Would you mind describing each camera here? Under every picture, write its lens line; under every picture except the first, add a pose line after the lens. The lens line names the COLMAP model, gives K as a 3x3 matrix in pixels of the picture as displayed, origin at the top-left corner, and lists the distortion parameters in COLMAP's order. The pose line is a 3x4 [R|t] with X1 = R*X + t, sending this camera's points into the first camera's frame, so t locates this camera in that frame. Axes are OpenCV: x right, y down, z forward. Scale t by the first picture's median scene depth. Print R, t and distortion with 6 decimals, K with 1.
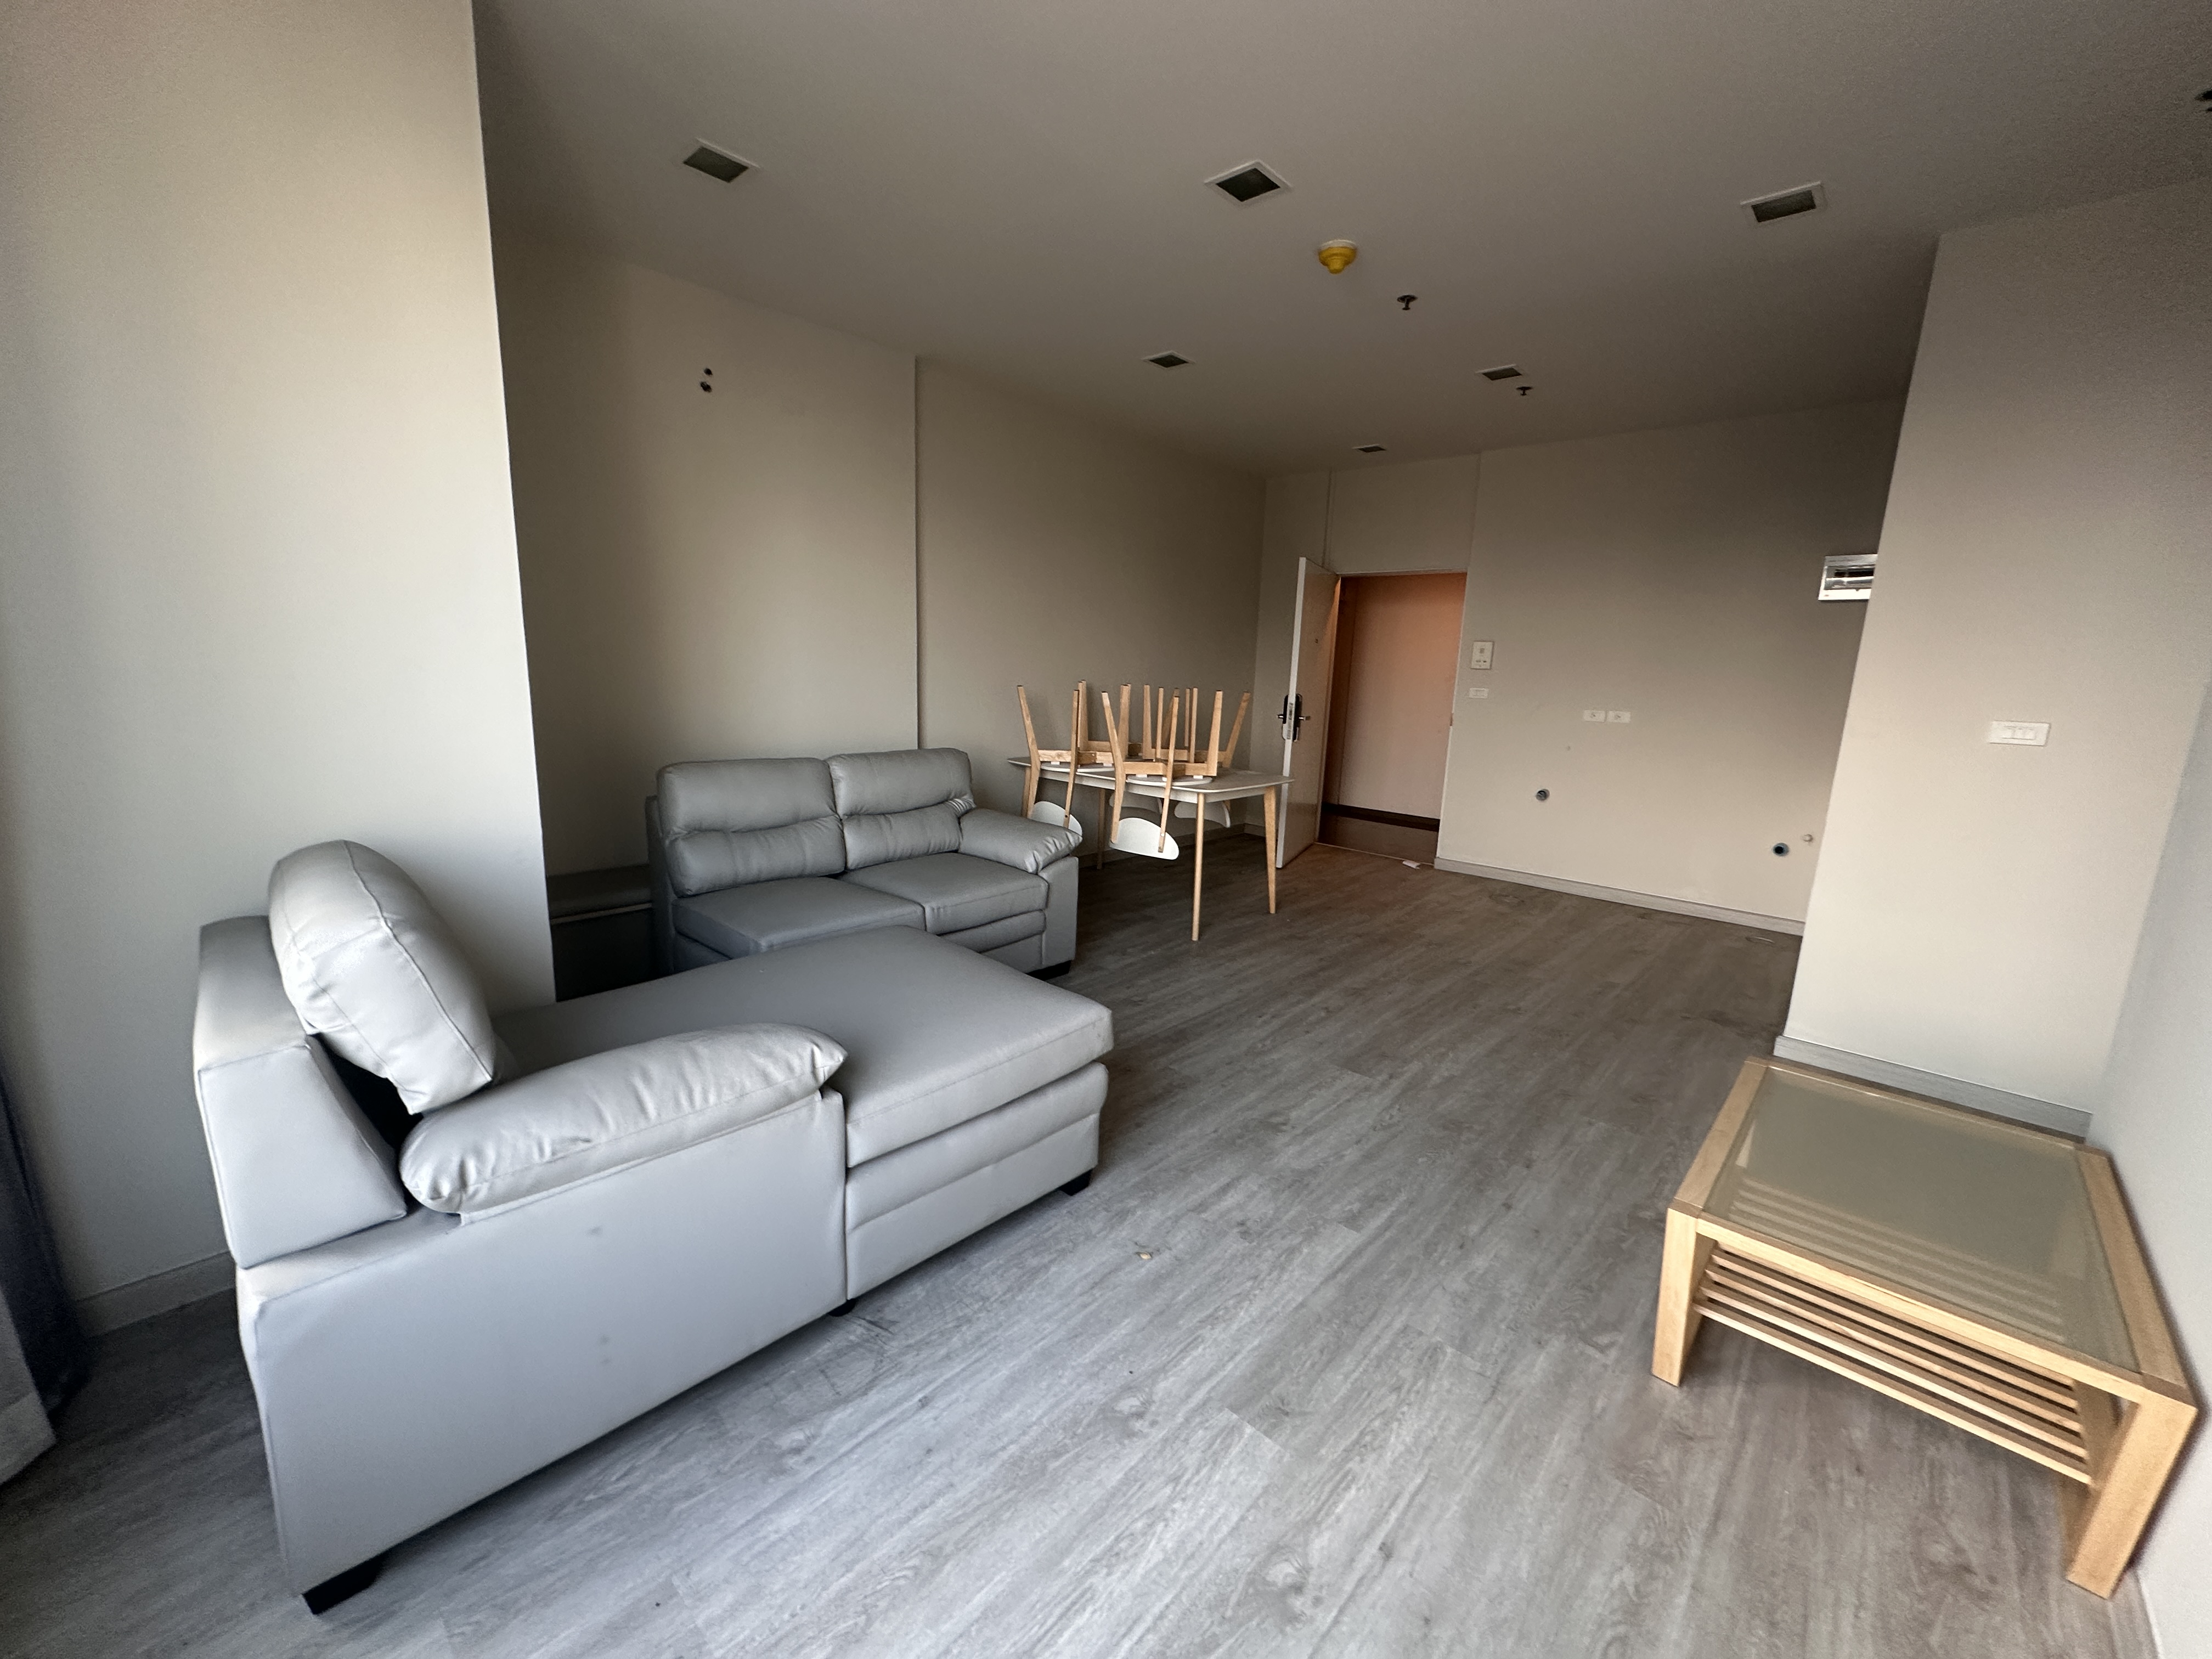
lens RADIAL K [[882.8, 0, 1108.5], [0, 882.8, 826.1], [0, 0, 1]] dist [0.000680, 0.000049]
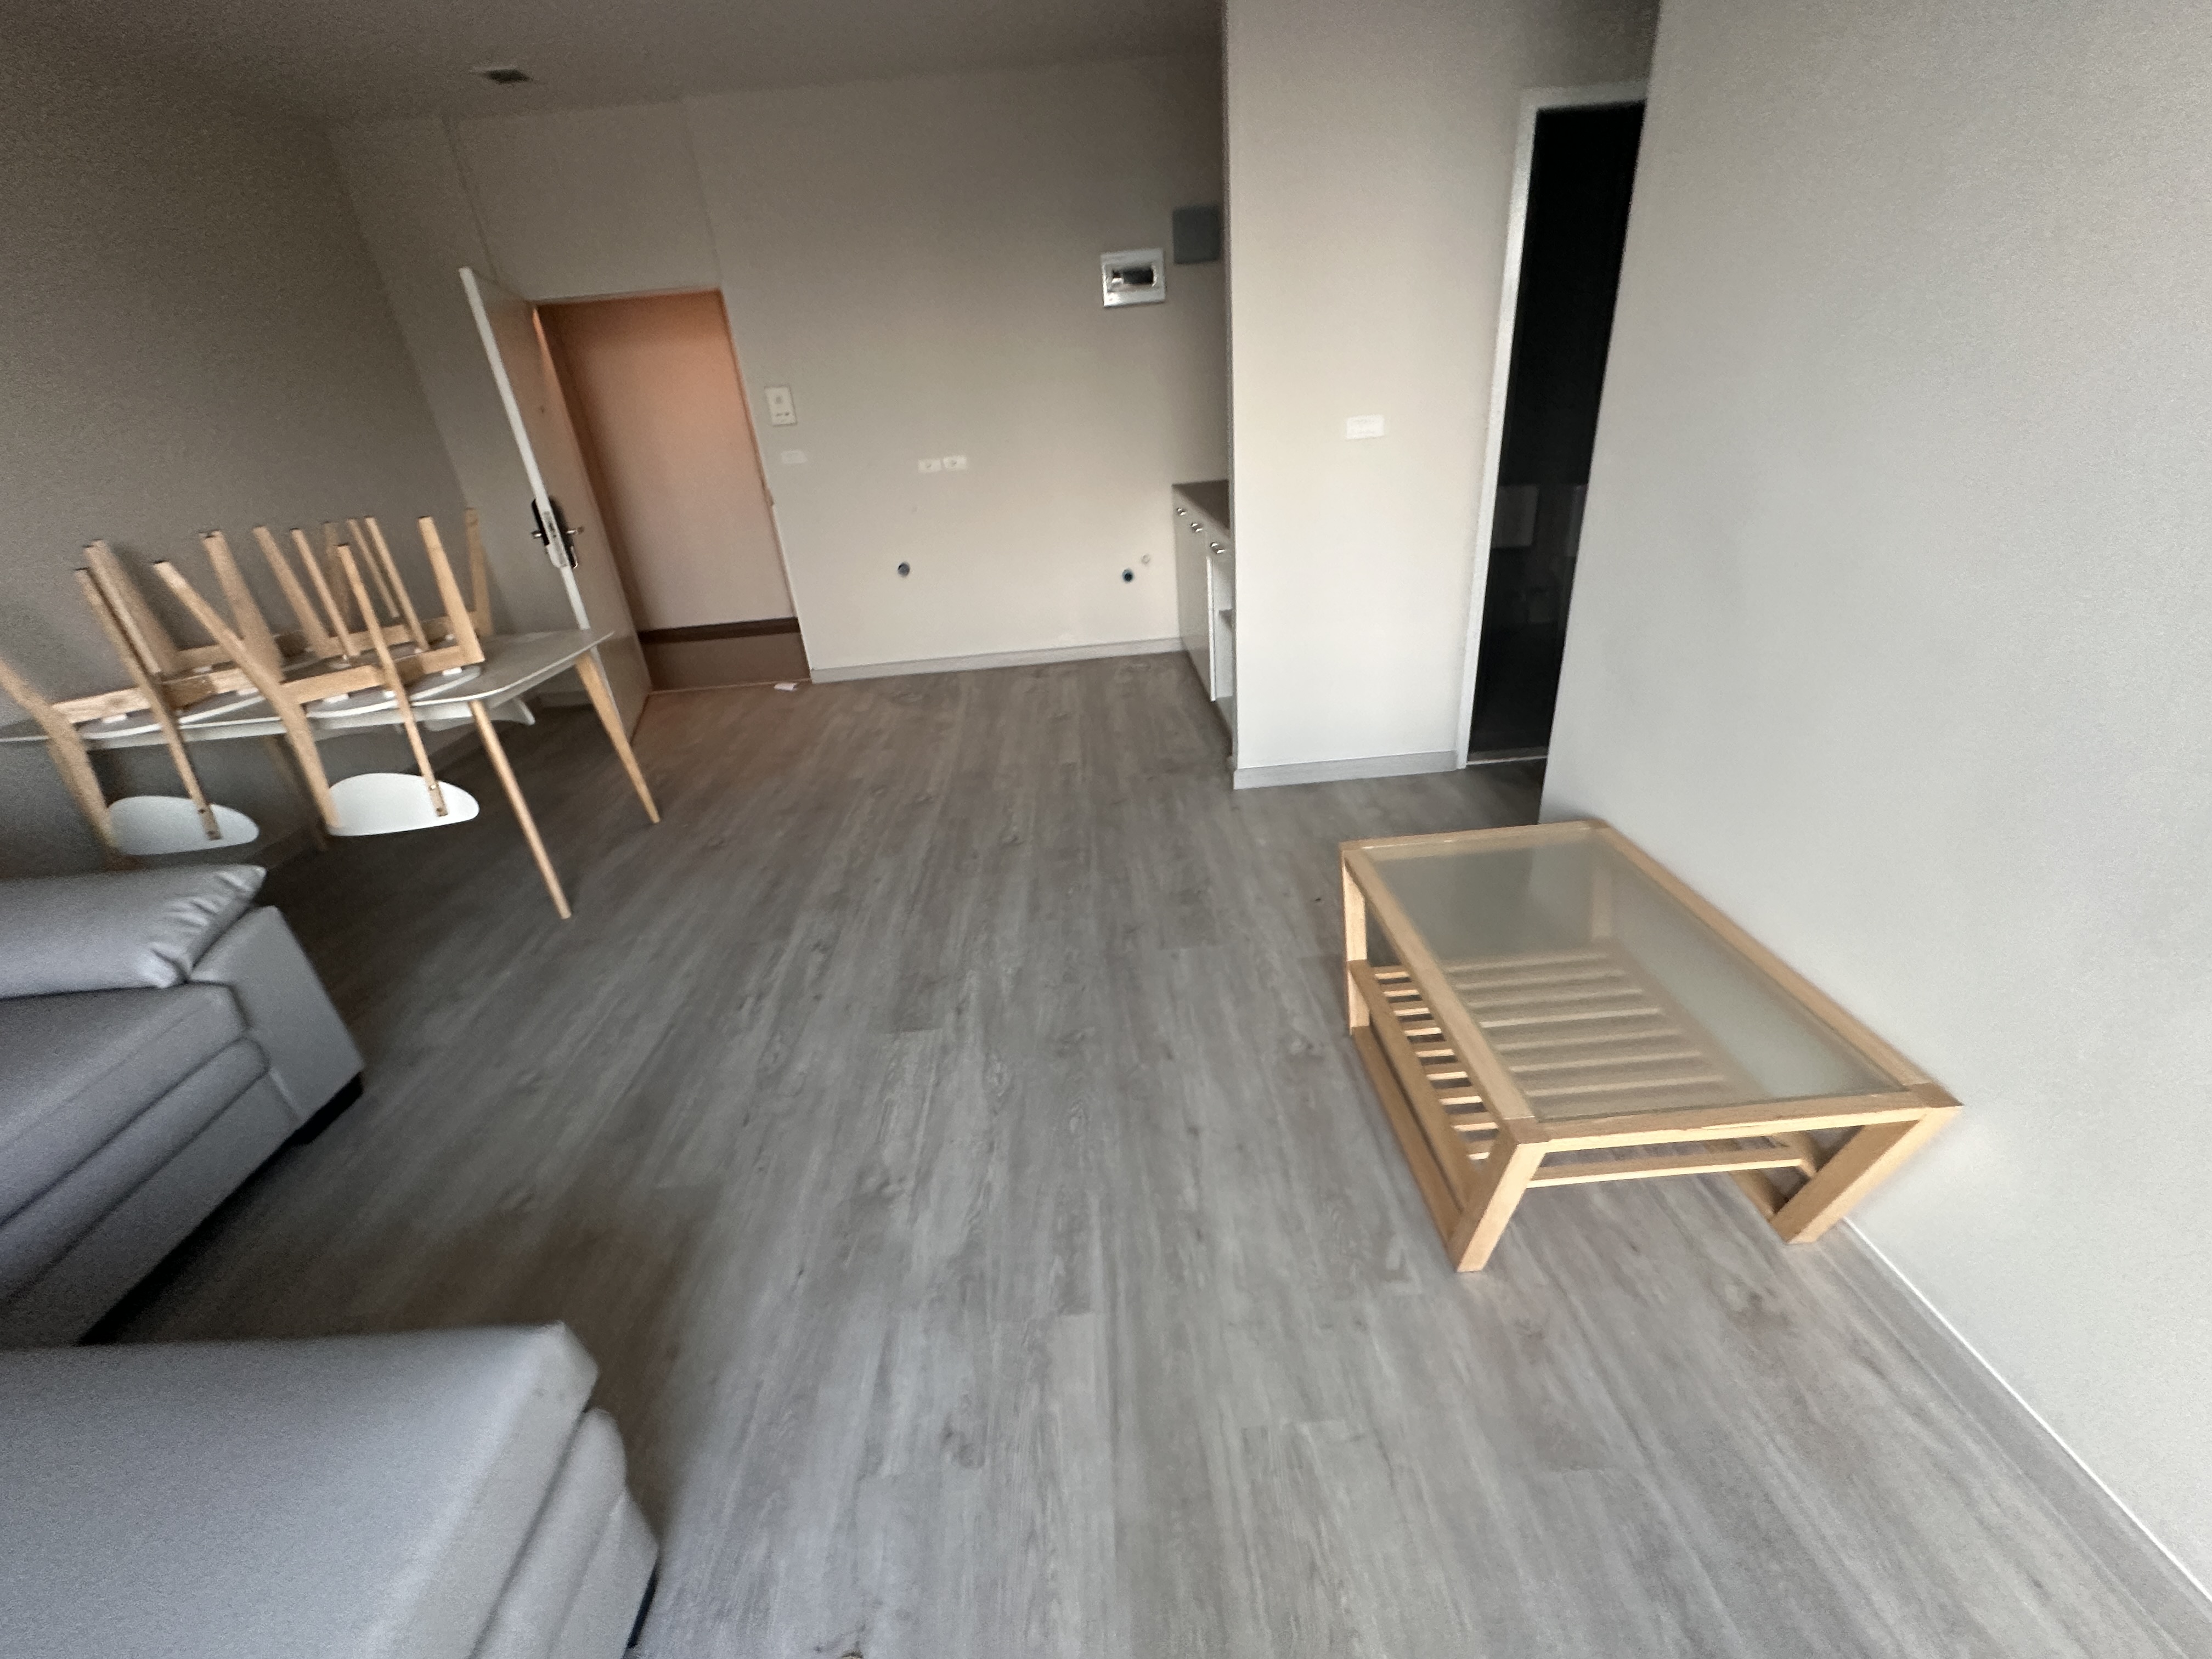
lens RADIAL K [[882.8, 0, 1108.5], [0, 882.8, 826.1], [0, 0, 1]] dist [0.000680, 0.000049]
pose [[0.700078, -0.391146, 0.597407, 0.016001], [0.232228, 0.915863, 0.327513, -0.060122], [-0.675249, -0.090550, 0.732011, 0.284685]]
